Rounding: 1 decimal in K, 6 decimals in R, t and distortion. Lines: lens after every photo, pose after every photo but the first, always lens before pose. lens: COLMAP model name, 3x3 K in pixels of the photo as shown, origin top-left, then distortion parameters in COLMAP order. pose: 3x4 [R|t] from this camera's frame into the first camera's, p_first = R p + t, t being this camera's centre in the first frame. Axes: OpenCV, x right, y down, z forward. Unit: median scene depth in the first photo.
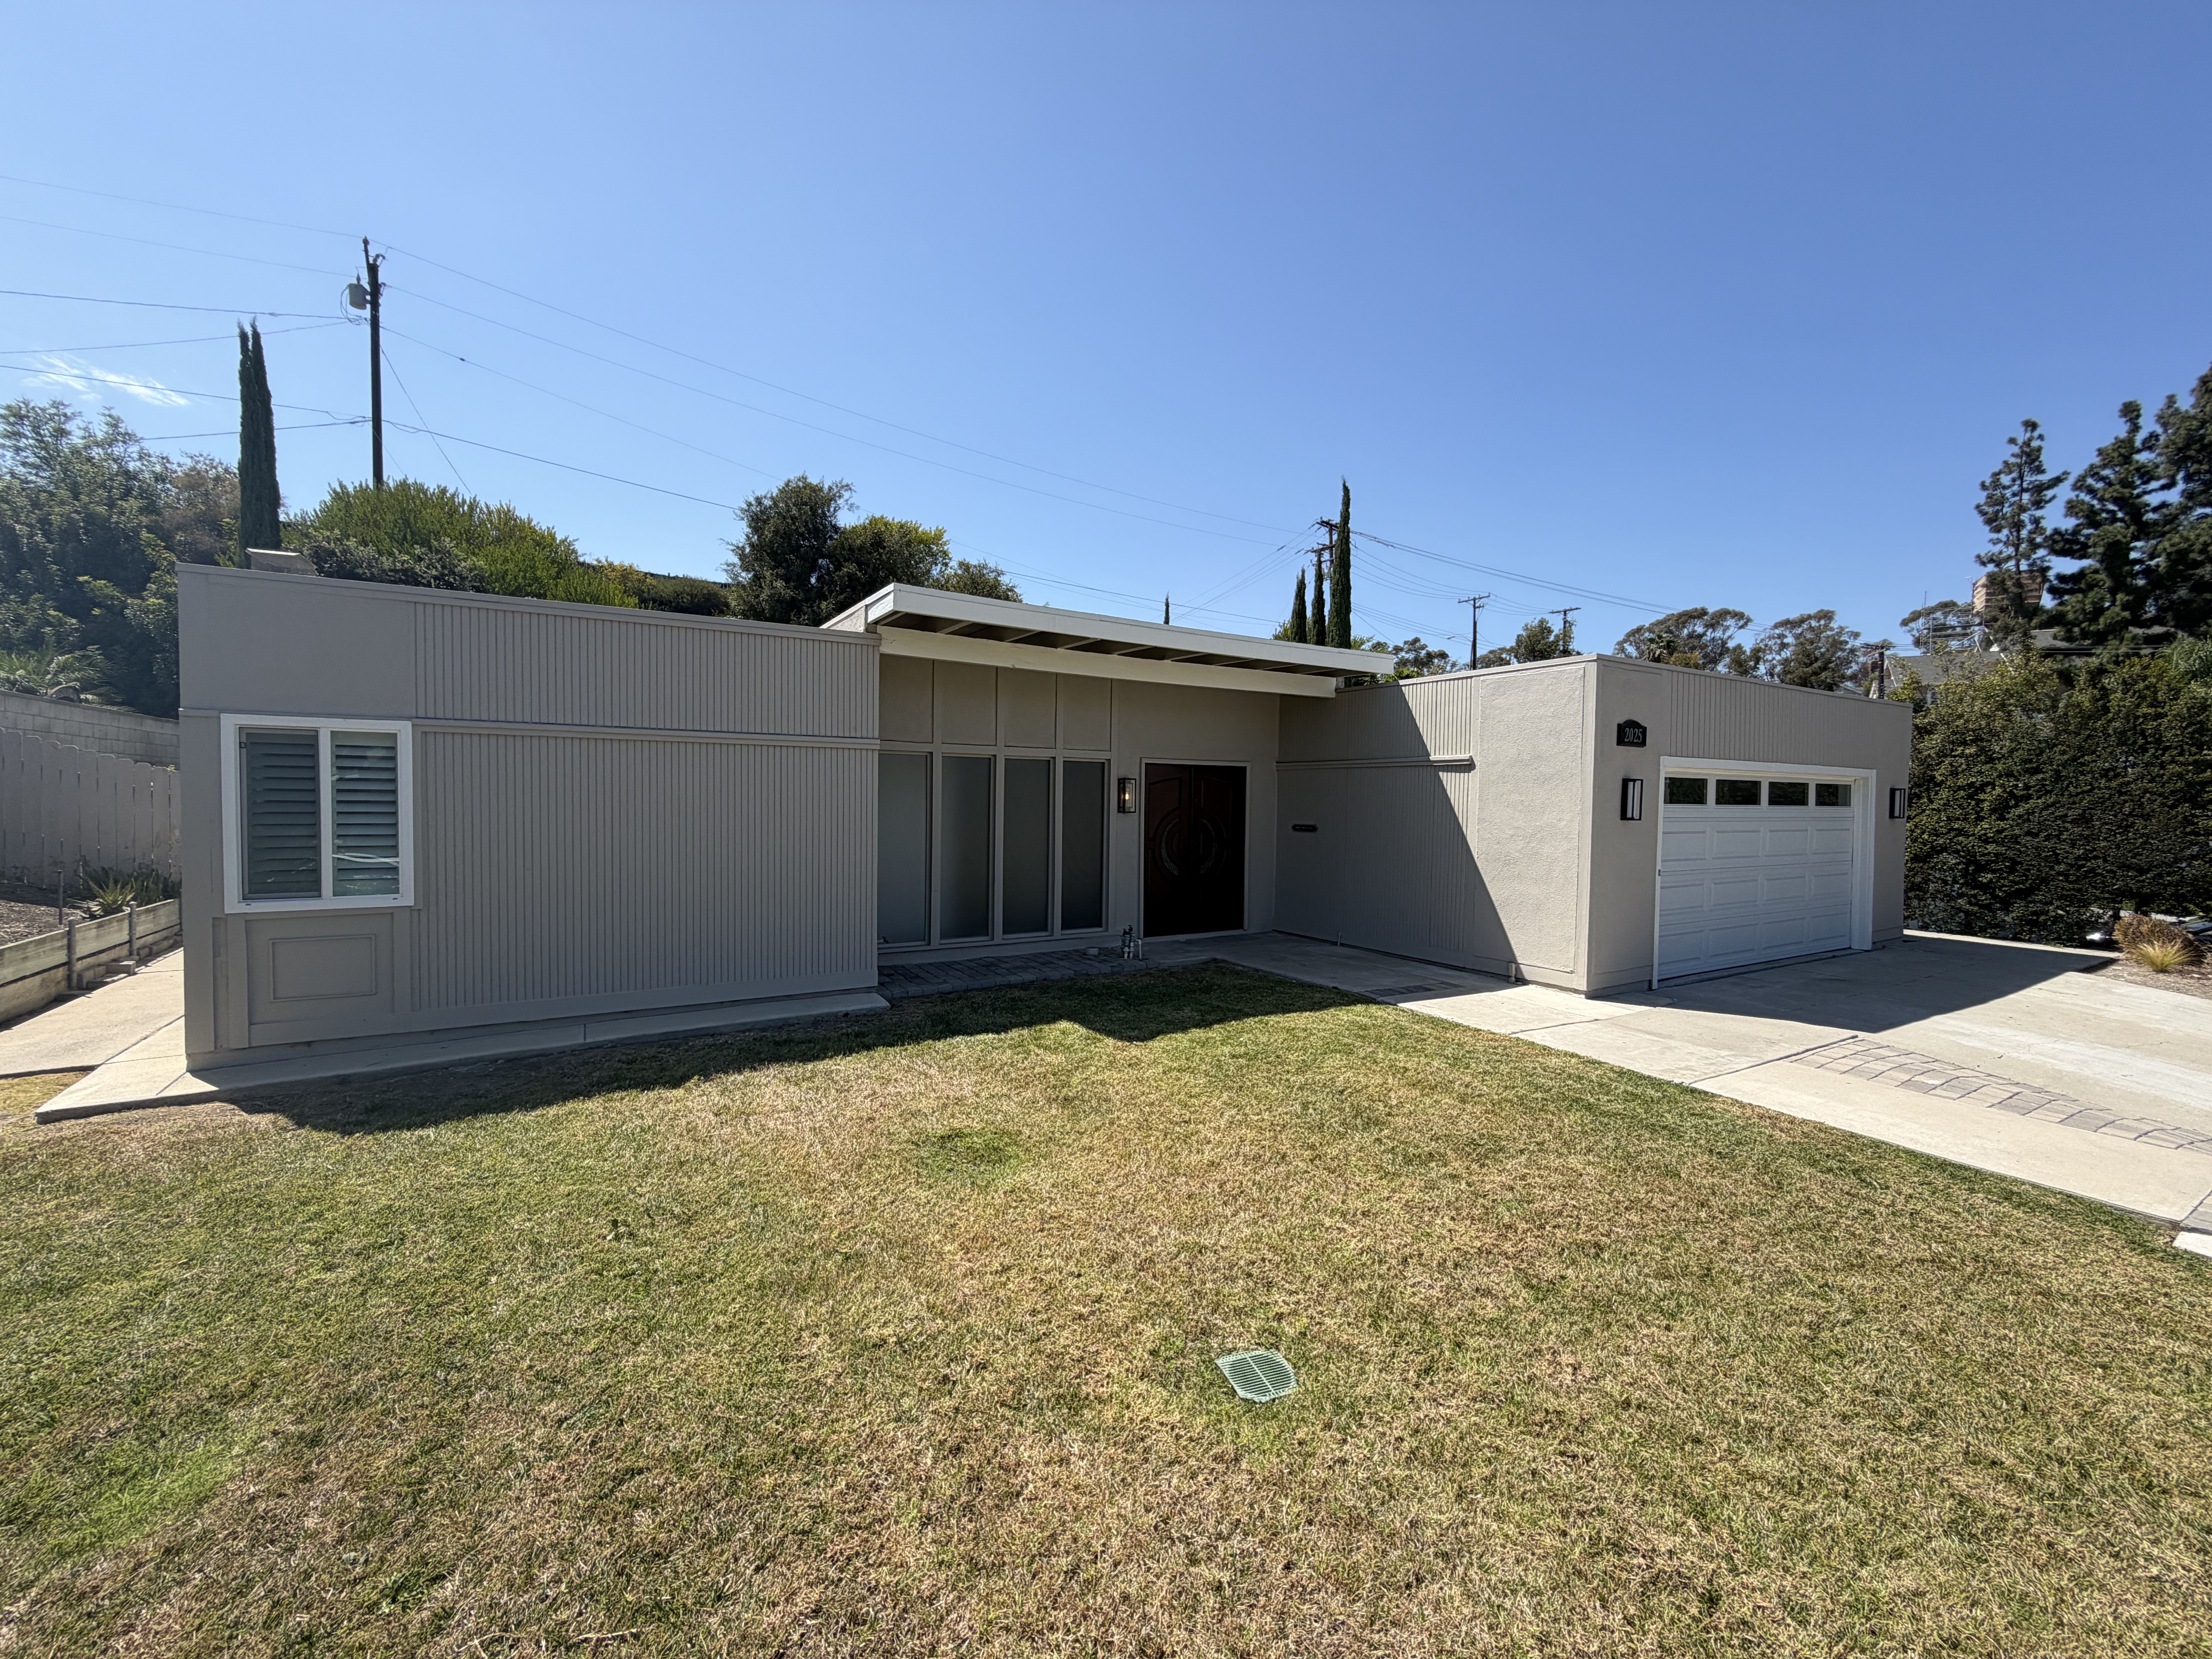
lens RADIAL K [[882.4, 0, 1097.1], [0, 882.4, 831.1], [0, 0, 1]] dist [-0.001136, -0.000326]
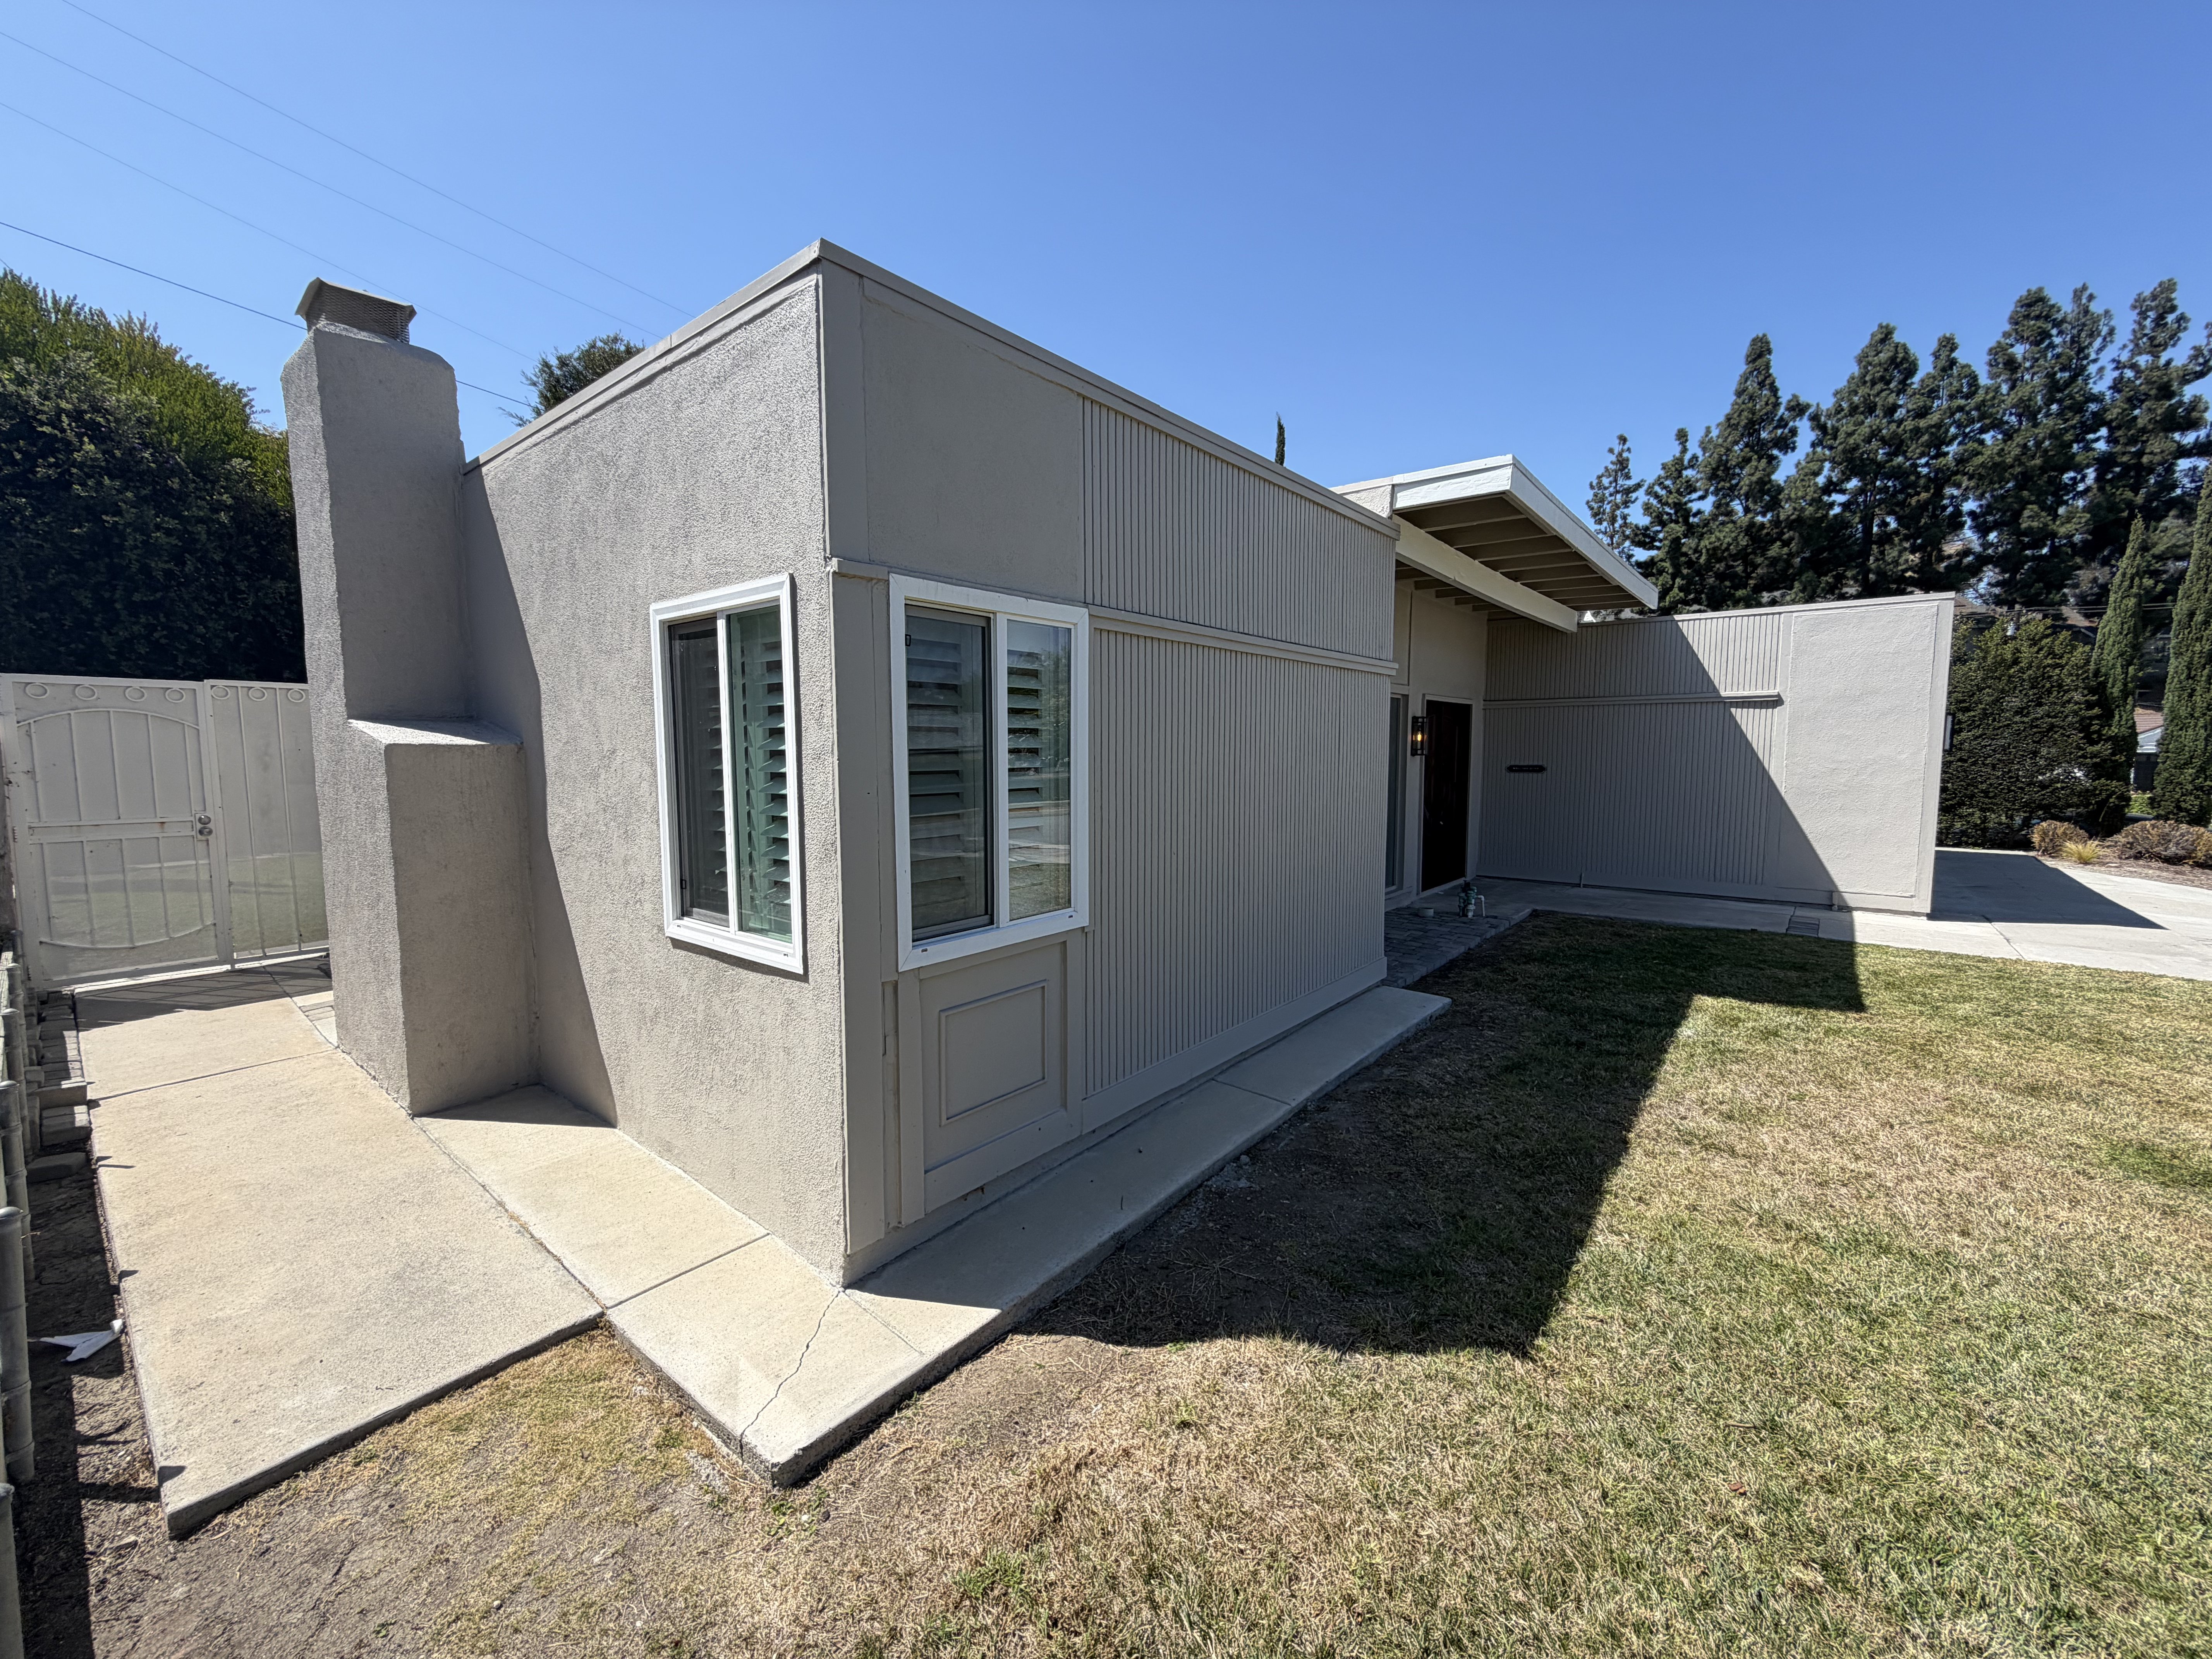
lens RADIAL K [[882.4, 0, 1118.6], [0, 882.4, 829.7], [0, 0, 1]] dist [-0.001136, -0.000326]
pose [[0.940219, -0.046272, 0.337413, -0.242219], [0.026943, 0.997728, 0.061749, -0.003911], [-0.339504, -0.048966, 0.939329, 0.112439]]
